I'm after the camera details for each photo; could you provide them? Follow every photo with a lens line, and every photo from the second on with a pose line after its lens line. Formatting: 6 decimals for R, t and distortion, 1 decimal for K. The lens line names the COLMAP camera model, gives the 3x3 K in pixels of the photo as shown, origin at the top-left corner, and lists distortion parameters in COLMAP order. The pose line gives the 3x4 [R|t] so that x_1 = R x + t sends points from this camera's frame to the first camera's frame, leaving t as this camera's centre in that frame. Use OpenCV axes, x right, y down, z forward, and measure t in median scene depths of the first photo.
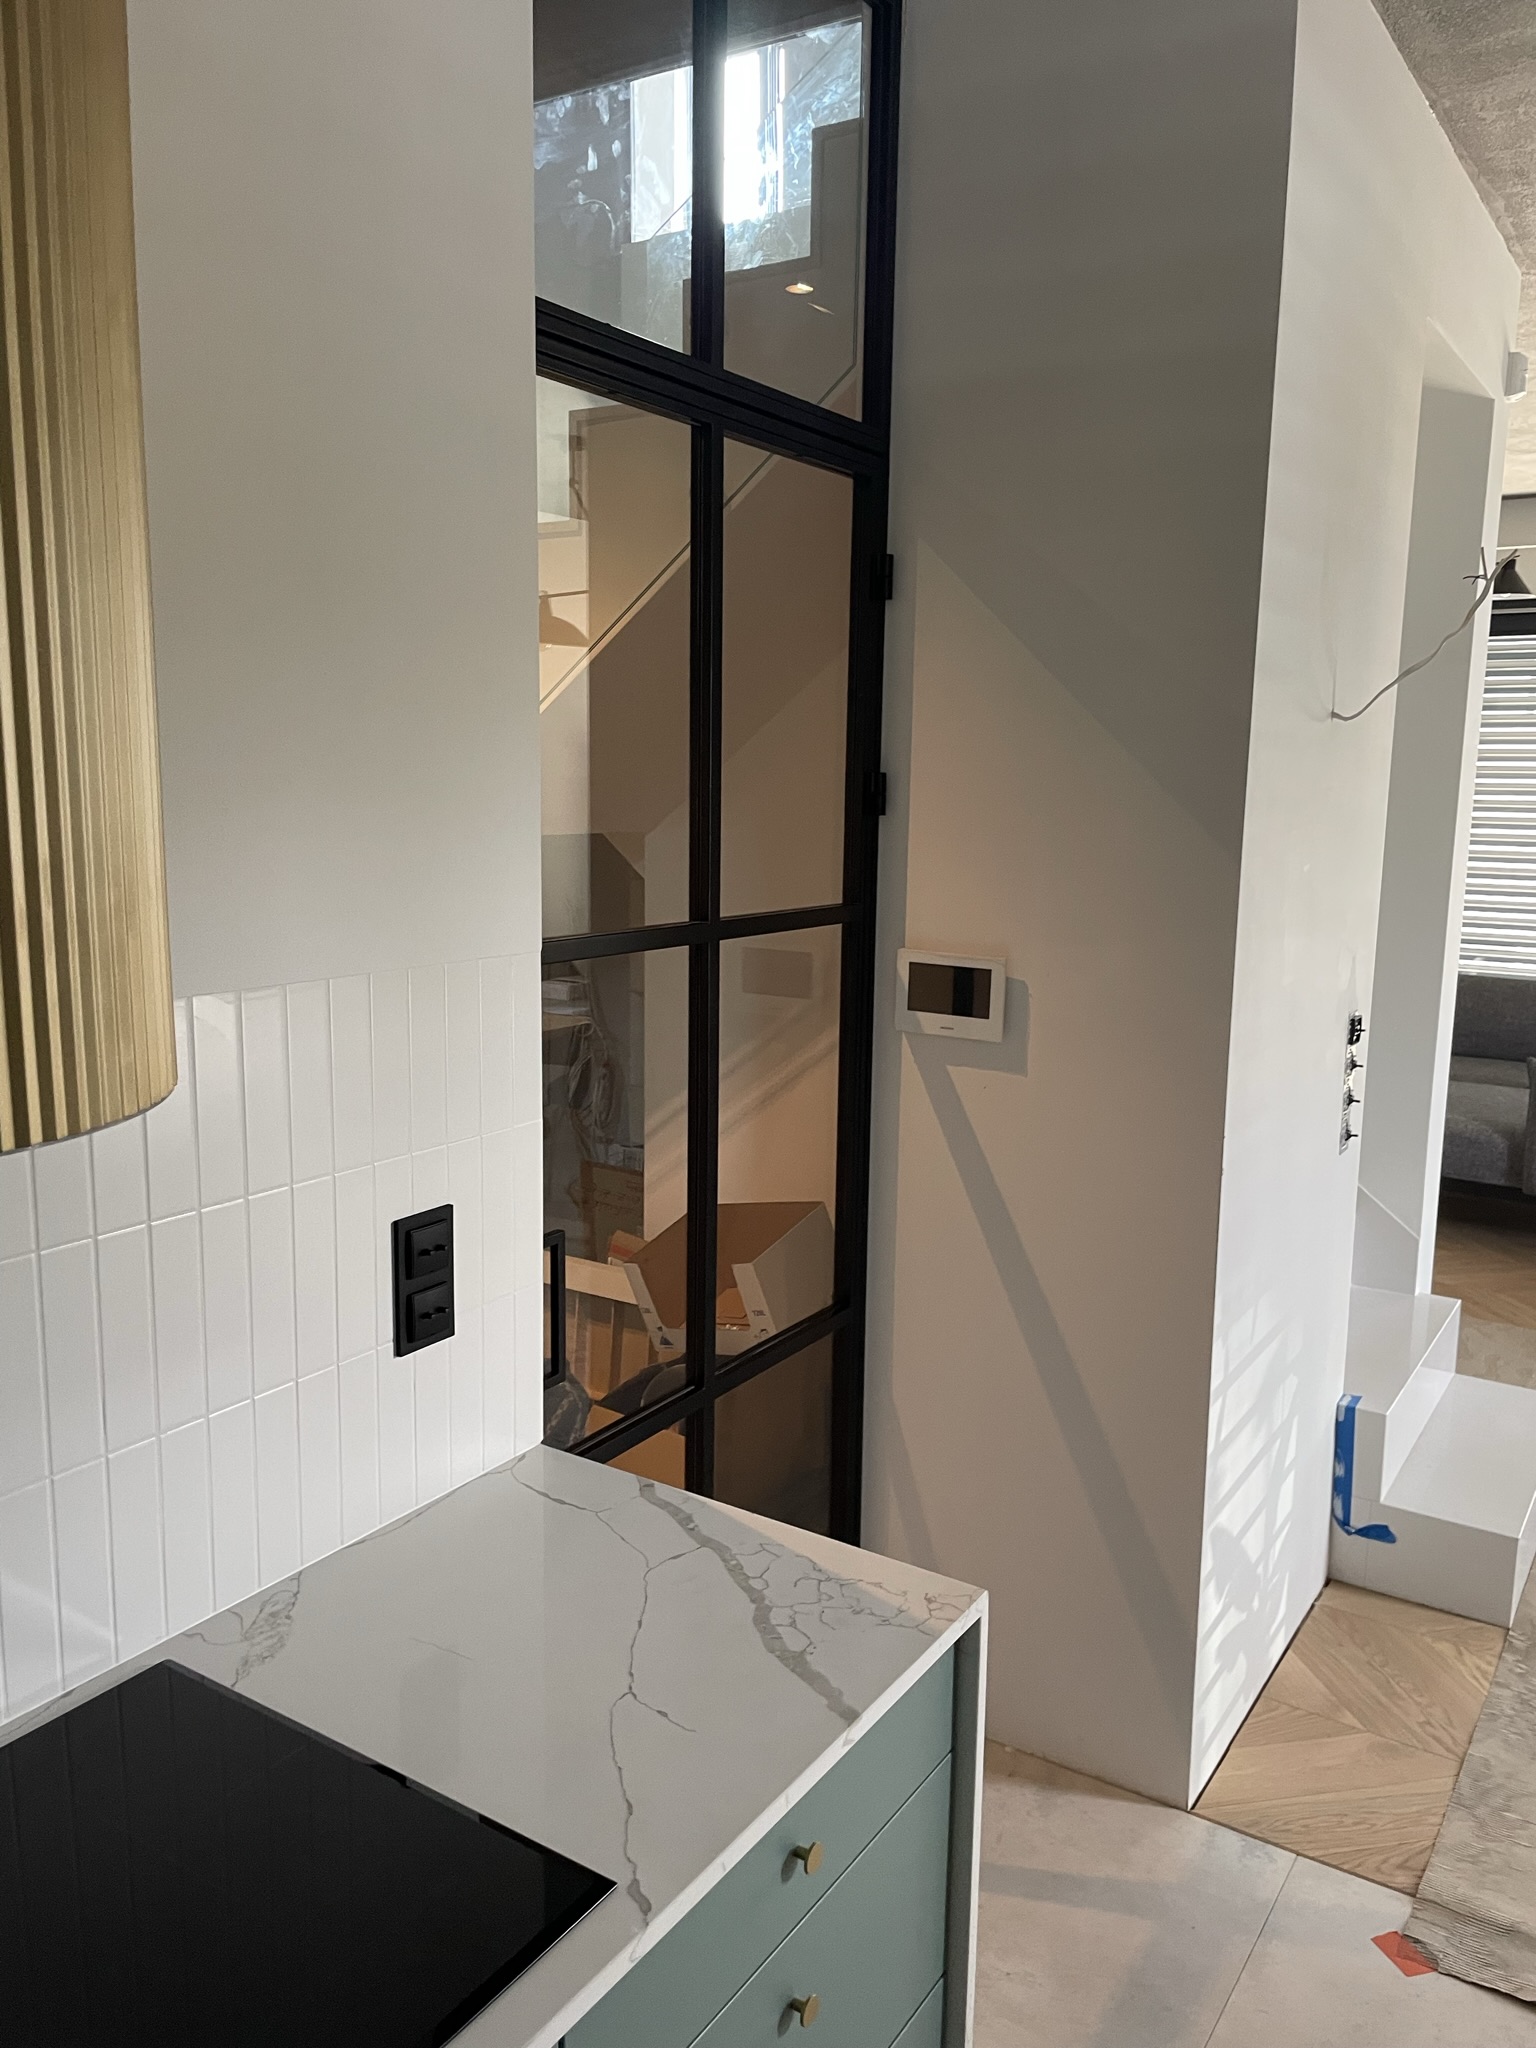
lens RADIAL K [[1559.1, 0, 797.7], [0, 1559.1, 1016.9], [0, 0, 1]] dist [0.062530, -0.084989]
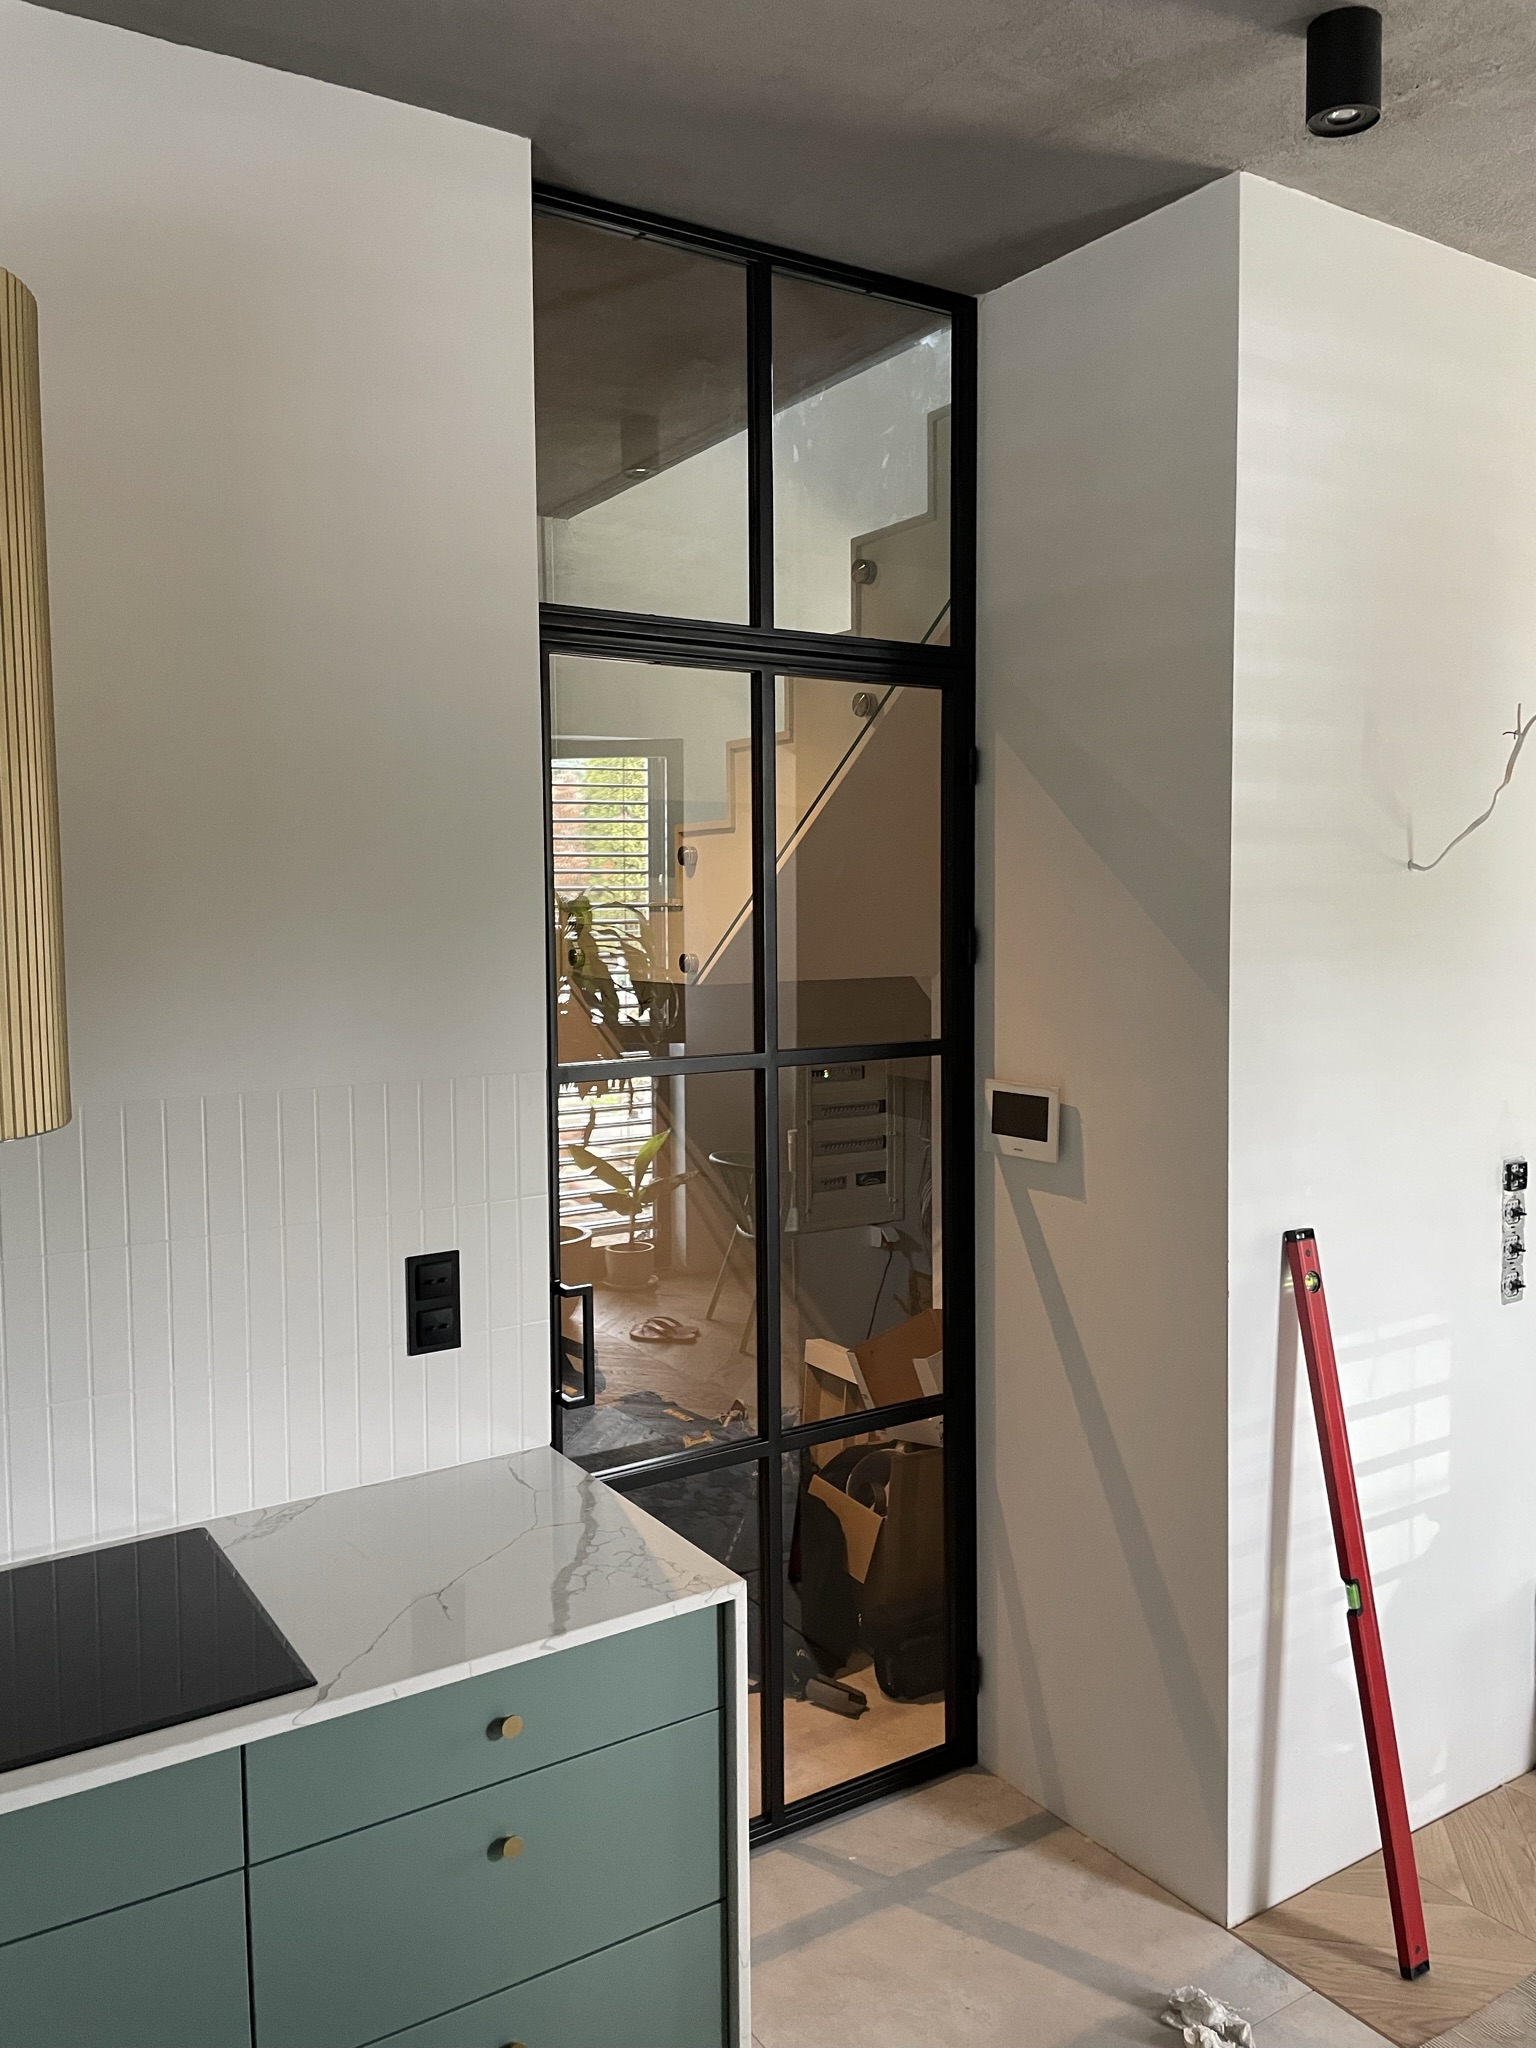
lens RADIAL K [[1561.4, 0, 767.7], [0, 1561.4, 982.1], [0, 0, 1]] dist [0.057181, -0.077426]
pose [[0.910318, -0.003335, -0.413896, 0.399865], [-0.041521, 0.994188, -0.099332, 0.006418], [0.411822, 0.107609, 0.904888, -0.115648]]
